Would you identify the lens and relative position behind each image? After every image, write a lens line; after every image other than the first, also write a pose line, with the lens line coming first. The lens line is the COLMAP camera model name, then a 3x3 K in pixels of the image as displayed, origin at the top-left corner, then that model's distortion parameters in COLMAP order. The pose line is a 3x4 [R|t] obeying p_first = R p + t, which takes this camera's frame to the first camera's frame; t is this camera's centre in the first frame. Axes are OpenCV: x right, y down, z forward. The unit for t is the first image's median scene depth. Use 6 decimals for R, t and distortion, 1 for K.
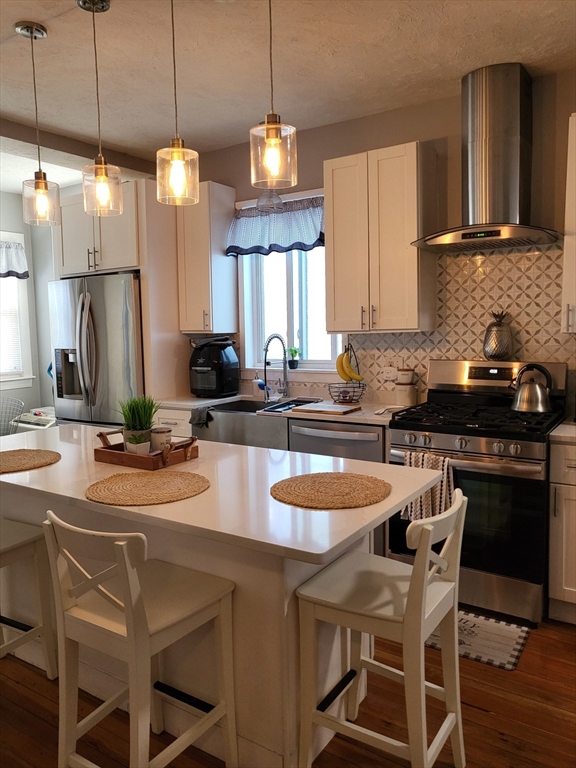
lens RADIAL K [[591.3, 0, 289.7], [0, 591.3, 380.2], [0, 0, 1]] dist [-0.008127, 0.046769]
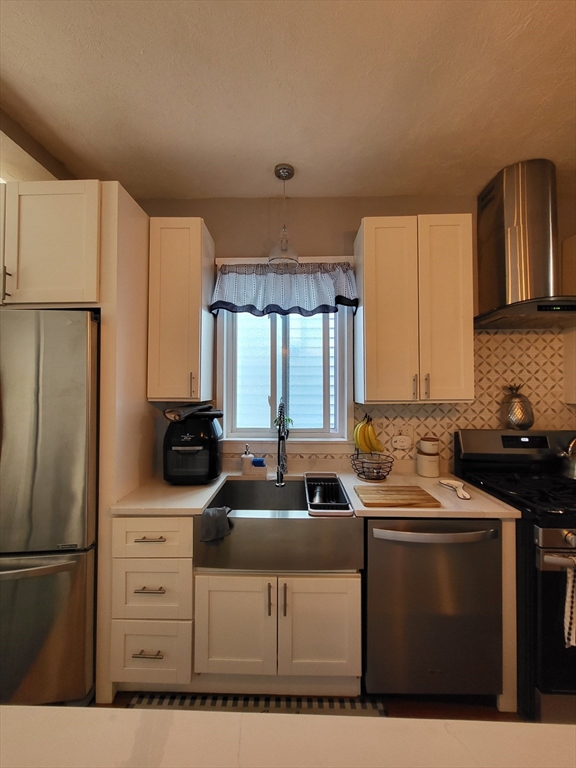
lens RADIAL K [[300.2, 0, 286.7], [0, 300.2, 383.5], [0, 0, 1]] dist [0.006621, -0.000819]
pose [[0.852775, 0.028009, 0.521528, -0.288189], [0.032735, 0.993731, -0.106895, -0.067105], [-0.521252, 0.108230, 0.846512, 0.701710]]
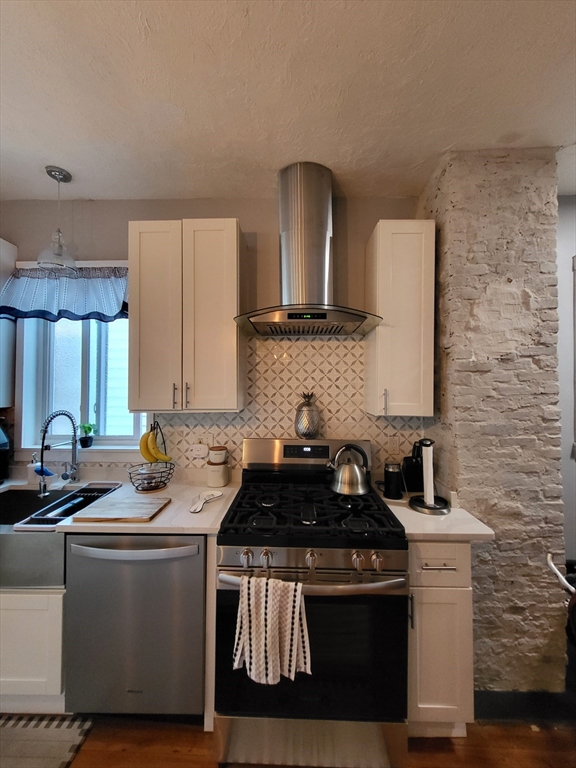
lens RADIAL K [[300.2, 0, 285.3], [0, 300.2, 383.8], [0, 0, 1]] dist [0.006621, -0.000819]
pose [[0.856271, 0.027782, 0.515779, 0.031968], [0.028776, 0.994436, -0.101337, -0.072670], [-0.515724, 0.101614, 0.850707, 0.518842]]
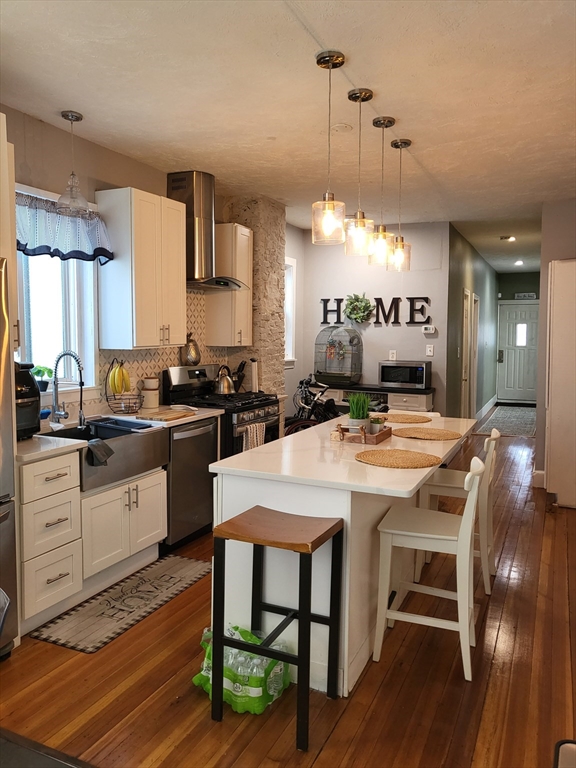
lens RADIAL K [[591.3, 0, 287.8], [0, 591.3, 381.0], [0, 0, 1]] dist [-0.008127, 0.046769]
pose [[-0.144544, -0.066278, 0.987276, -1.071834], [0.089625, 0.992776, 0.079769, -0.085279], [-0.985431, 0.100014, -0.137559, 0.915771]]
